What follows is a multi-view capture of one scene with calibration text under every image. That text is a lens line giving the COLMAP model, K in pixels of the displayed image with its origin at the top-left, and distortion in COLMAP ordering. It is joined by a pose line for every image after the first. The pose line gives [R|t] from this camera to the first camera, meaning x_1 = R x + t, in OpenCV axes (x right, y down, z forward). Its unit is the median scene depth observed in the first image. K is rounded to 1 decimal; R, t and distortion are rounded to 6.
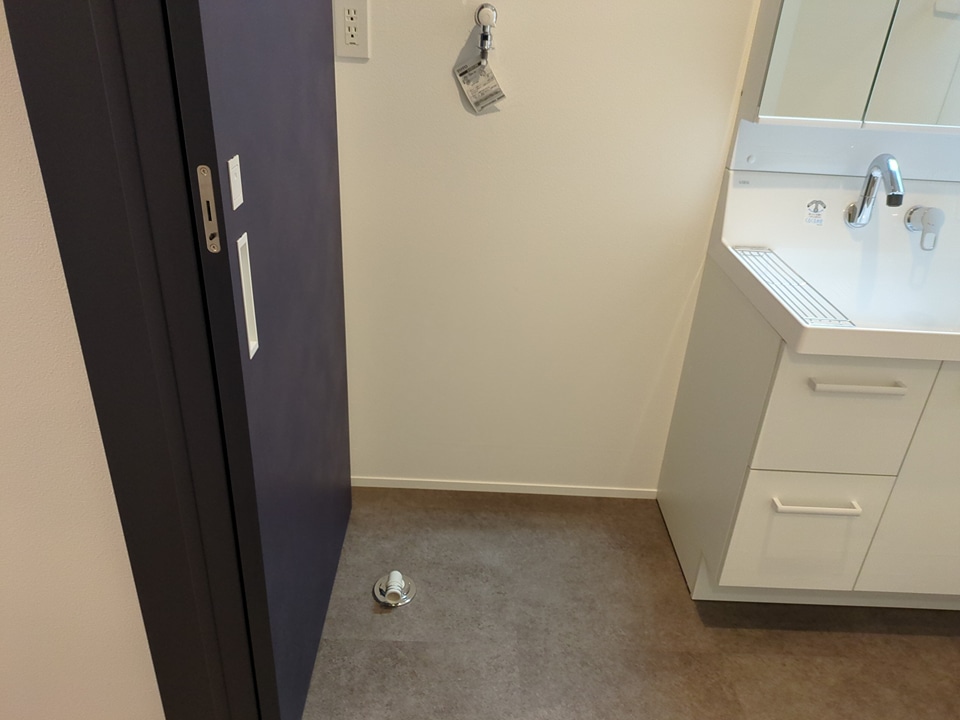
lens RADIAL K [[709.0, 0, 480.0], [0, 709.0, 360.0], [0, 0, 1]] dist [0.036837, -0.004059]
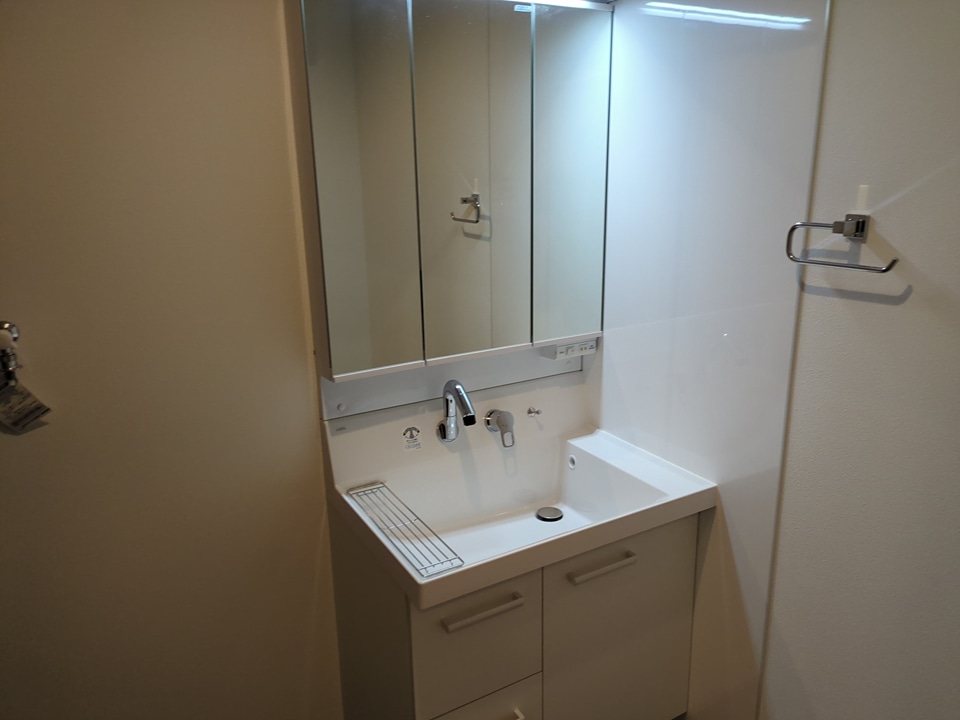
lens RADIAL K [[709.0, 0, 480.0], [0, 709.0, 360.0], [0, 0, 1]] dist [0.036837, -0.004059]
pose [[0.873436, -0.192681, 0.447195, 0.108407], [0.278968, 0.950731, -0.135227, -0.152109], [-0.399106, 0.242866, 0.884155, -0.013465]]
